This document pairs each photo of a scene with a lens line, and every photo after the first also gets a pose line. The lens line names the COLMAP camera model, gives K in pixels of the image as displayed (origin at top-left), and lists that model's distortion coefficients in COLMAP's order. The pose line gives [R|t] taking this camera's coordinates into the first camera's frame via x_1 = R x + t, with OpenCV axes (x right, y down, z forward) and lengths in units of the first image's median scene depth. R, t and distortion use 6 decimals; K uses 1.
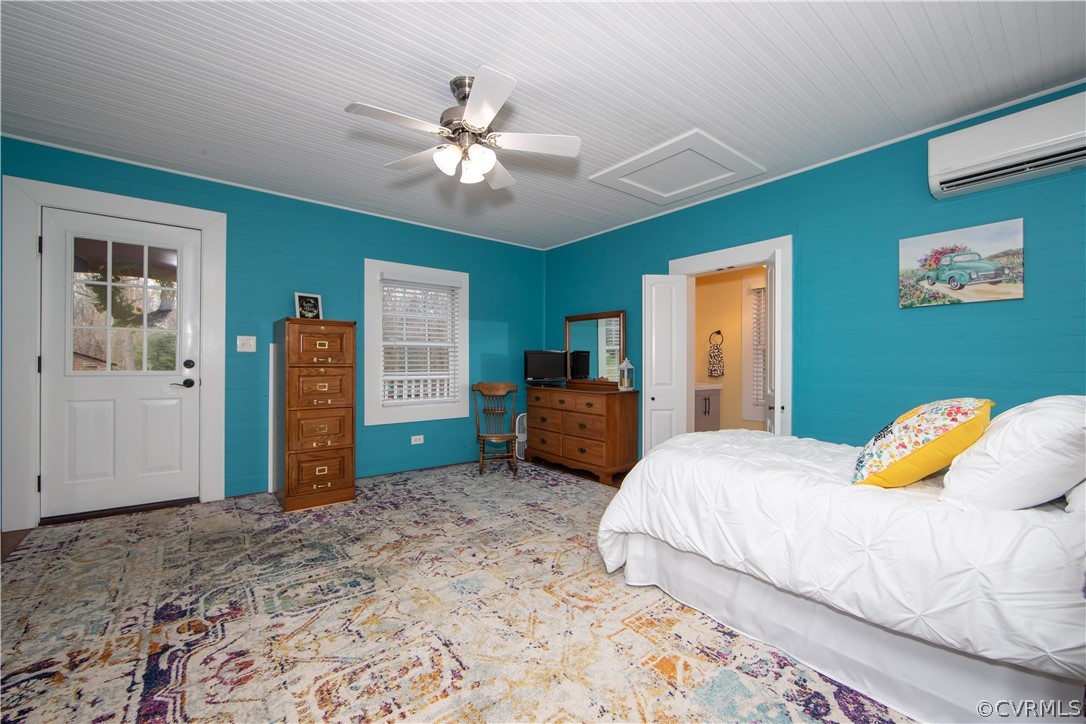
lens RADIAL K [[432.3, 0, 538.1], [0, 432.3, 361.0], [0, 0, 1]] dist [-0.010589, 0.001059]
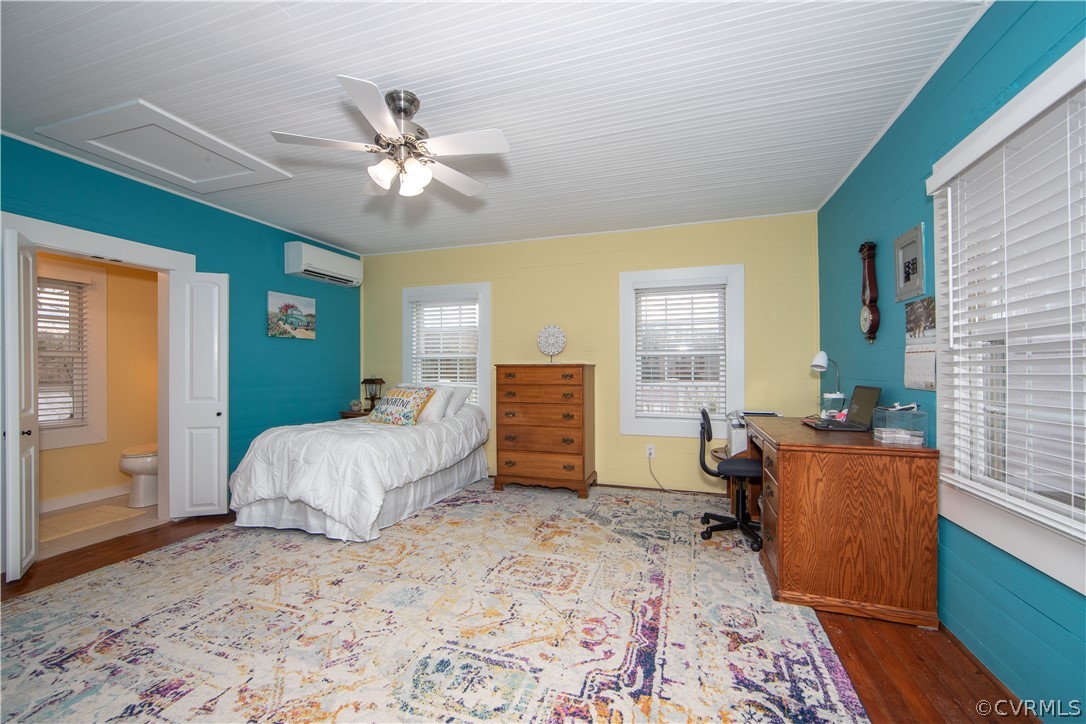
lens RADIAL K [[432.3, 0, 540.9], [0, 432.3, 366.7], [0, 0, 1]] dist [-0.010589, 0.001059]
pose [[-0.547568, 0.005496, 0.836743, -1.360370], [-0.000739, 0.999975, -0.007052, -0.007933], [-0.836761, -0.004480, -0.547550, 1.490419]]
